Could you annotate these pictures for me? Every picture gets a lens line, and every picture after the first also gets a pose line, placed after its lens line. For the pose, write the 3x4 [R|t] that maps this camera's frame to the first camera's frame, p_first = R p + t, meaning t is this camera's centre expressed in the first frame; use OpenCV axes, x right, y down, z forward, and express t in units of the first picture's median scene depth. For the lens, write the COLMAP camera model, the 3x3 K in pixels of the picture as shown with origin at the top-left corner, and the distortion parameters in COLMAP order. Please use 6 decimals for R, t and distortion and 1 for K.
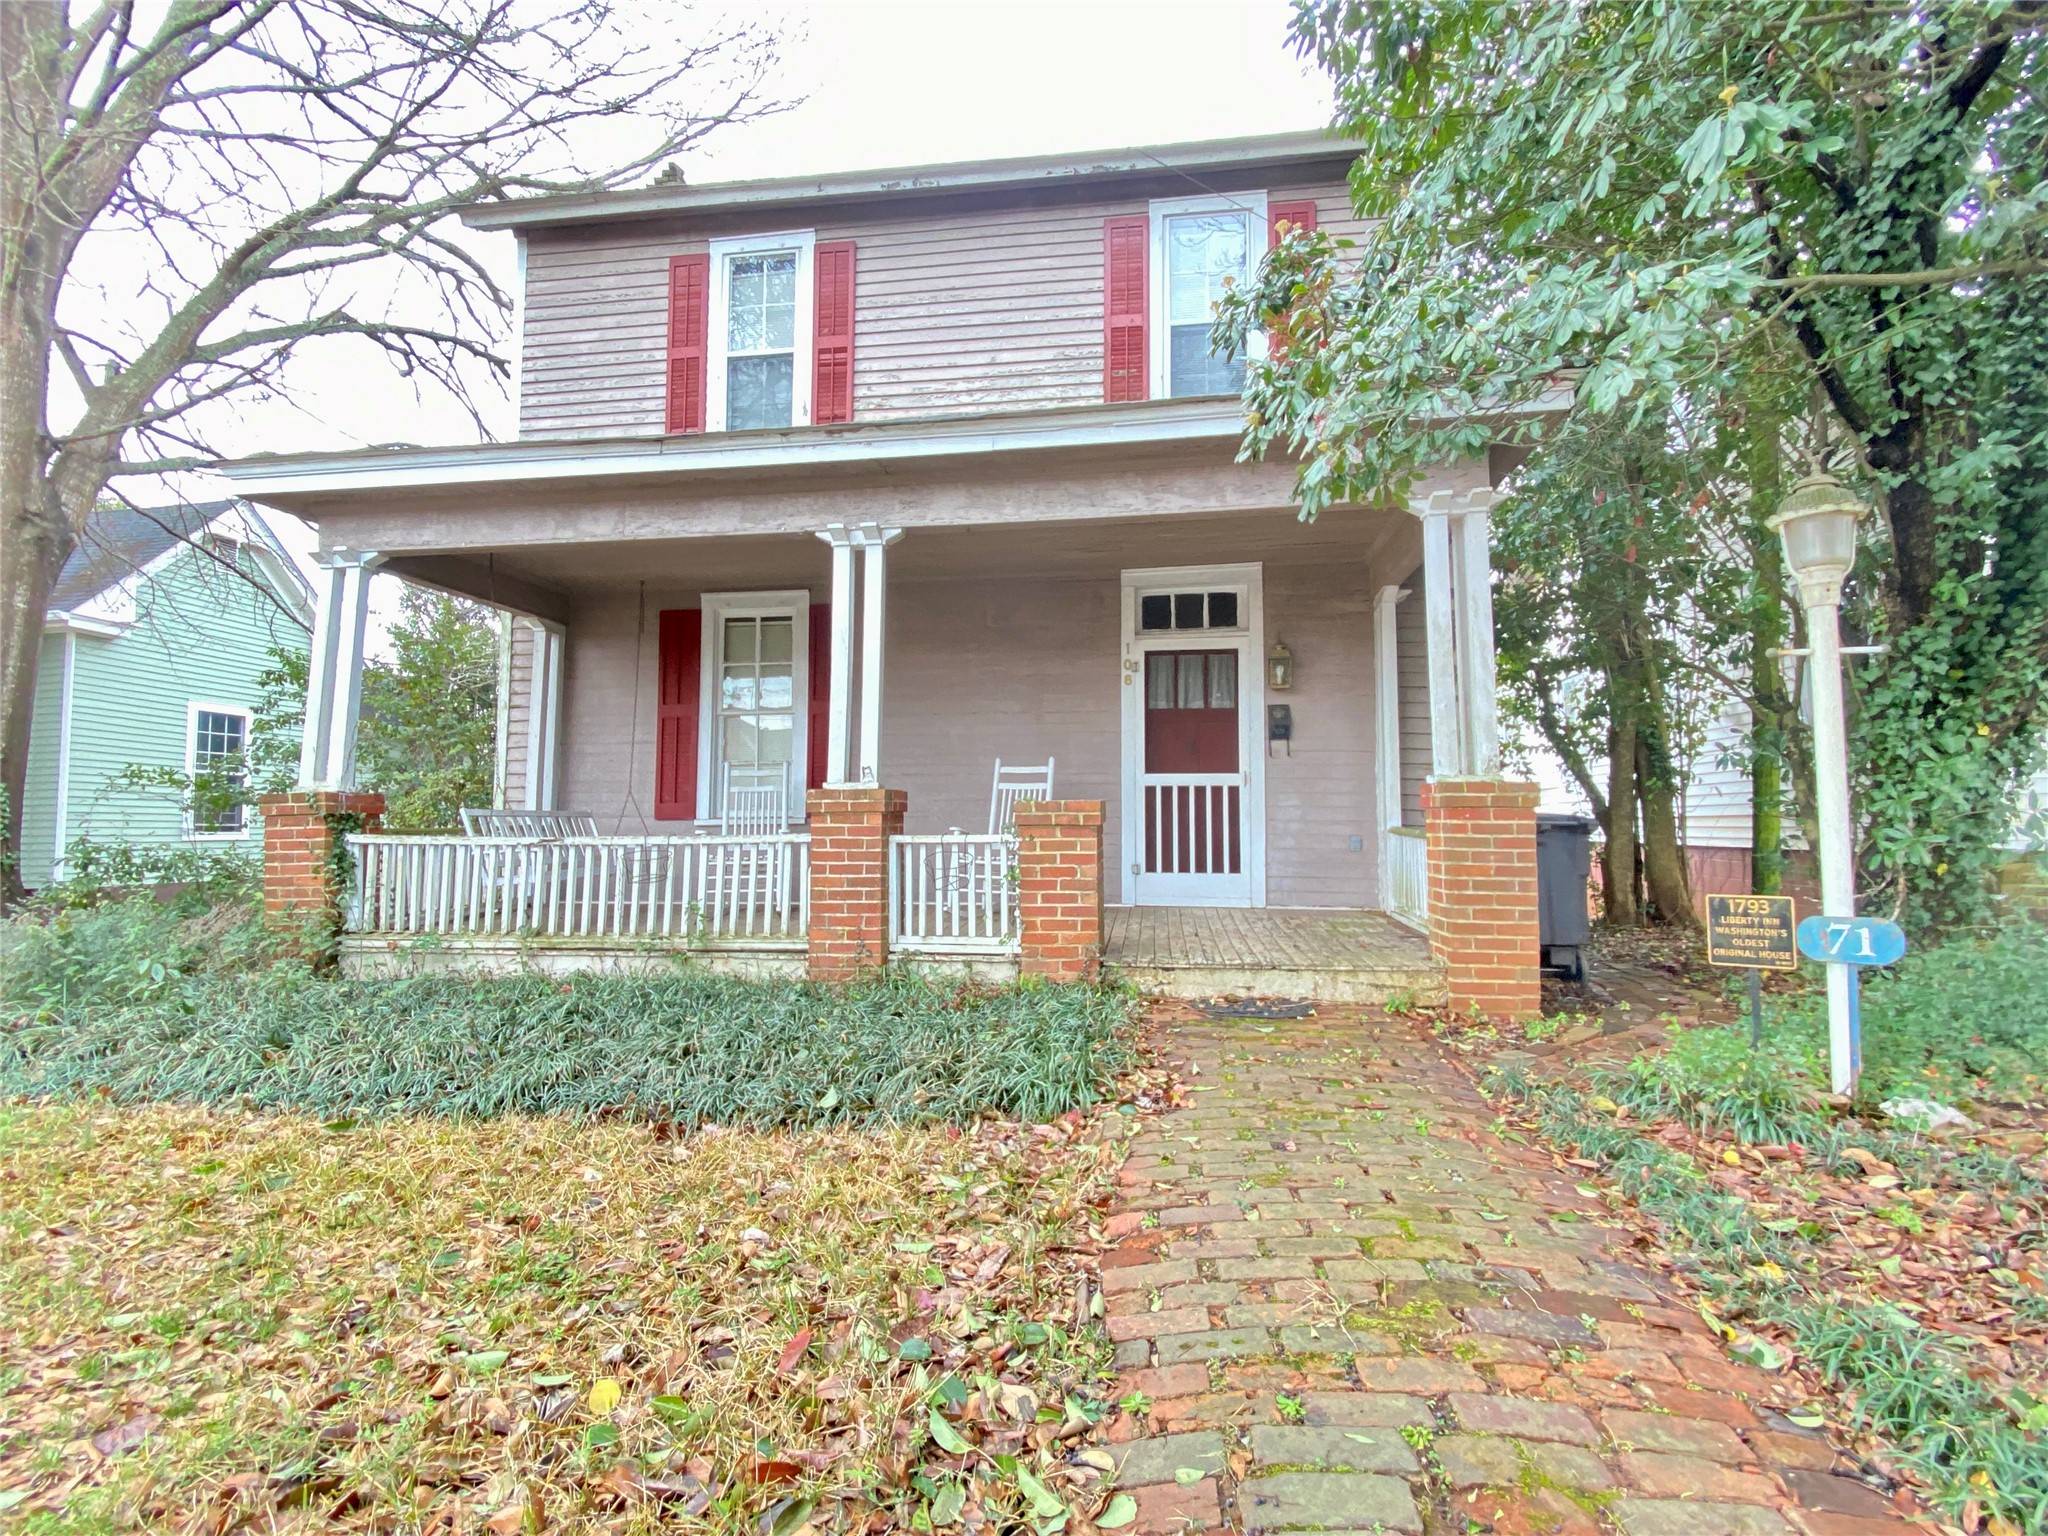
lens RADIAL K [[966.5, 0, 1036.4], [0, 966.5, 772.8], [0, 0, 1]] dist [-0.003731, -0.007075]
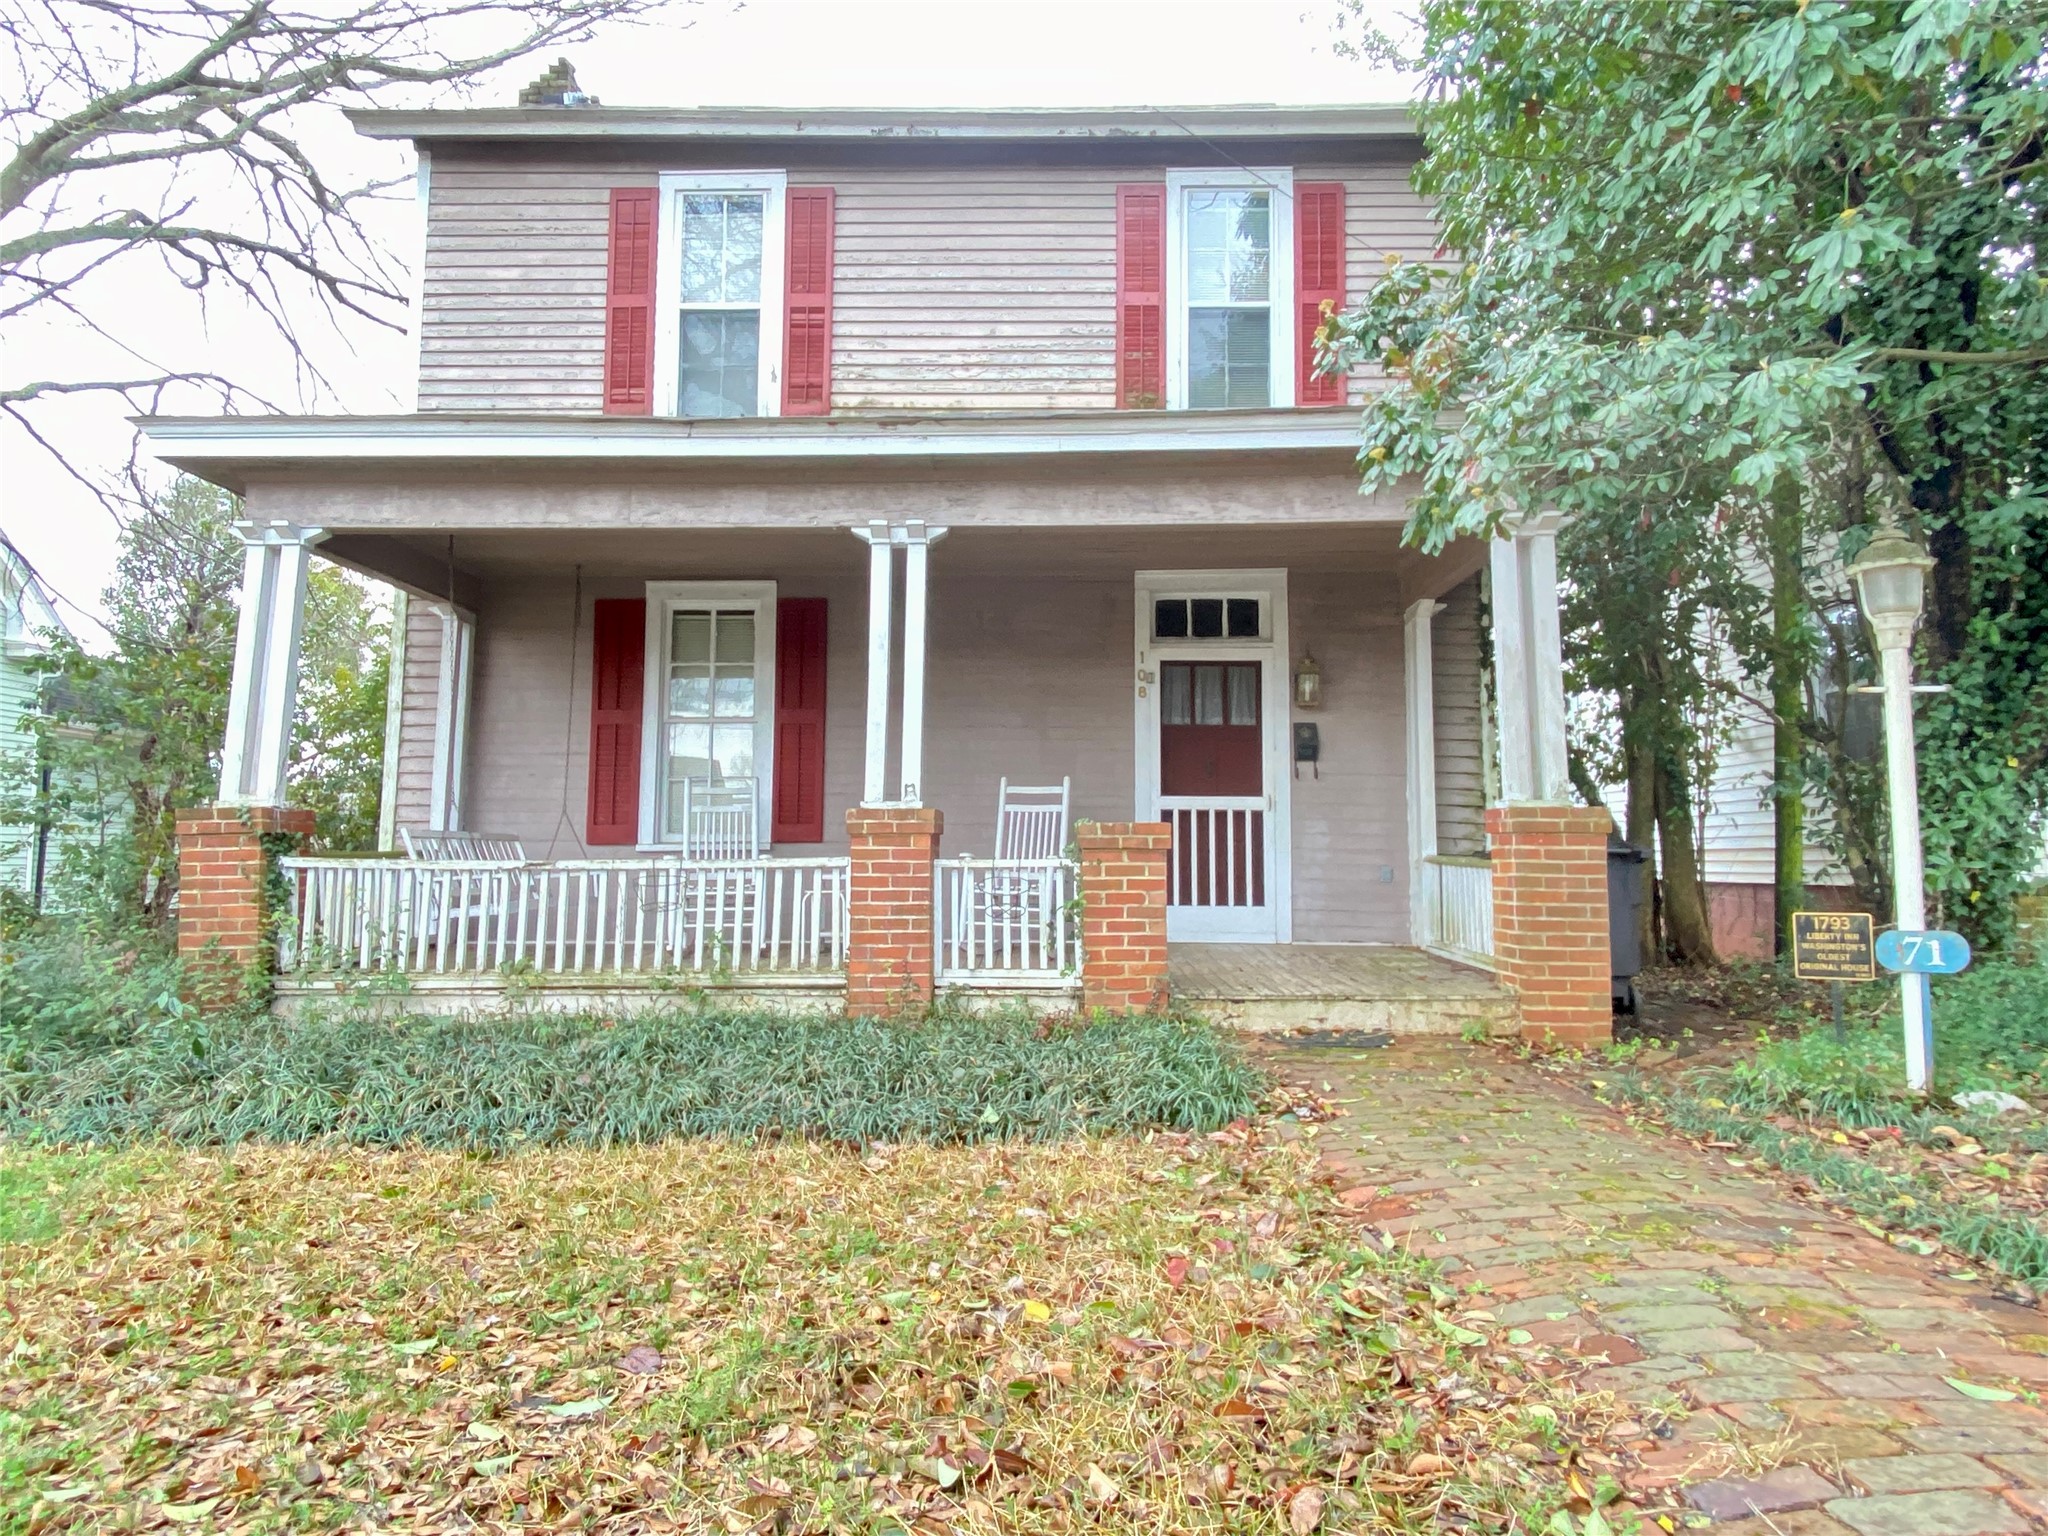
lens RADIAL K [[1205.2, 0, 1028.1], [0, 1205.2, 770.2], [0, 0, 1]] dist [0.001596, -0.009646]
pose [[0.993125, 0.013275, 0.116303, -0.179757], [-0.010743, 0.999692, -0.022371, 0.003941], [-0.116564, 0.020968, 0.992962, -0.137336]]
